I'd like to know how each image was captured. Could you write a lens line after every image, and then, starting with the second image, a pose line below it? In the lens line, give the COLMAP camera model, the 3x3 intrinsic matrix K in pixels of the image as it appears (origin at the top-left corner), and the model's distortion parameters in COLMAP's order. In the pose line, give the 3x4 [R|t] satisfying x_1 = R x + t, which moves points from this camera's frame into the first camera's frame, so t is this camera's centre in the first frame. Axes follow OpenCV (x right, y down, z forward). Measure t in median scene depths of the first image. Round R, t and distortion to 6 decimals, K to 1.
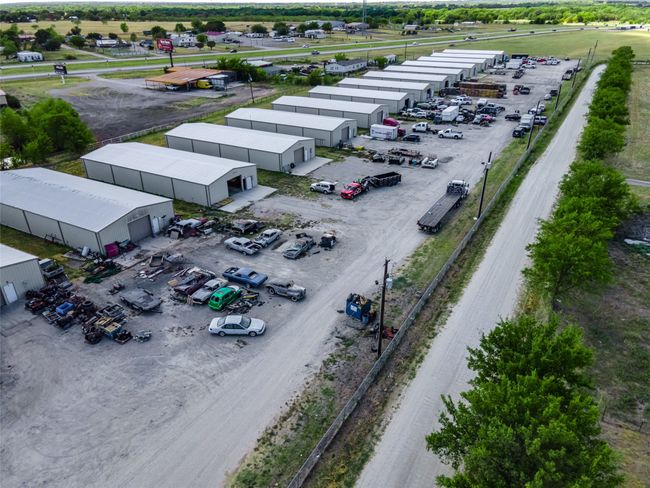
lens RADIAL K [[467.4, 0, 326.2], [0, 467.4, 263.5], [0, 0, 1]] dist [0.036054, 0.001219]
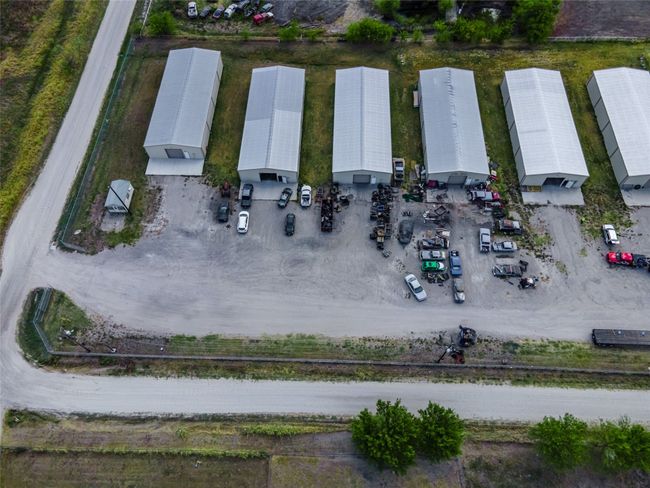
lens RADIAL K [[477.8, 0, 325.0], [0, 477.8, 244.0], [0, 0, 1]] dist [0.039701, 0.000975]
pose [[0.464786, 0.770153, -0.436851, 0.141270], [-0.419183, 0.625982, 0.657596, -0.439483], [0.779910, -0.122521, 0.613783, -0.185630]]
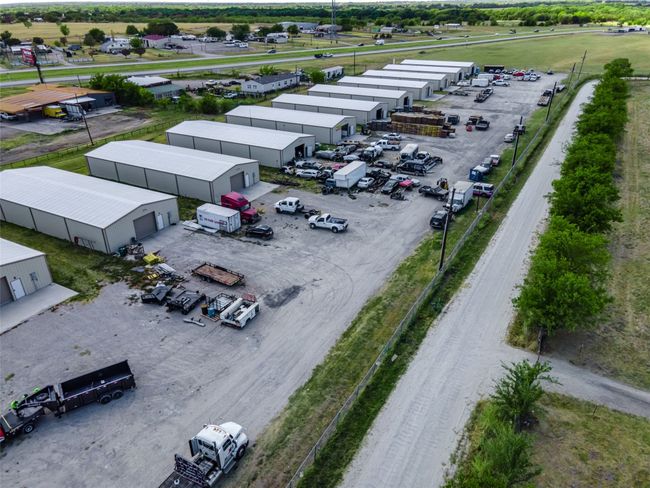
lens RADIAL K [[477.8, 0, 325.0], [0, 477.8, 244.0], [0, 0, 1]] dist [0.039701, 0.000975]
pose [[0.999998, -0.001182, -0.001499, 0.251679], [0.001121, 0.999209, -0.039752, -0.214889], [0.001545, 0.039751, 0.999208, 0.373152]]
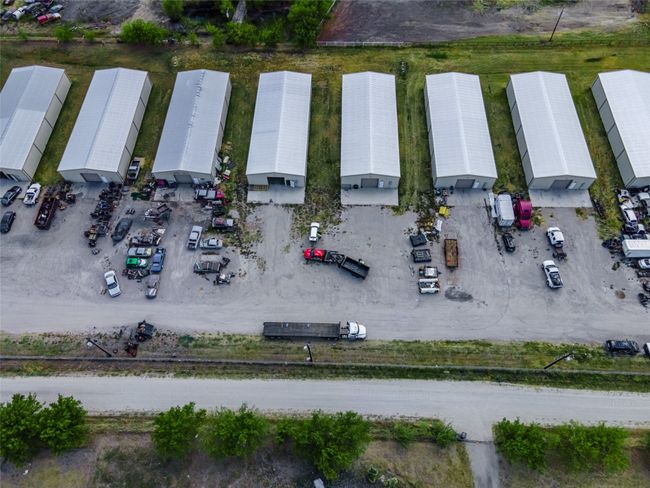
lens RADIAL K [[477.8, 0, 325.0], [0, 477.8, 244.0], [0, 0, 1]] dist [0.039701, 0.000975]
pose [[0.468245, 0.766945, -0.438797, 0.388486], [-0.420920, 0.630244, 0.652395, -0.655228], [0.776900, -0.120782, 0.617930, 0.186680]]
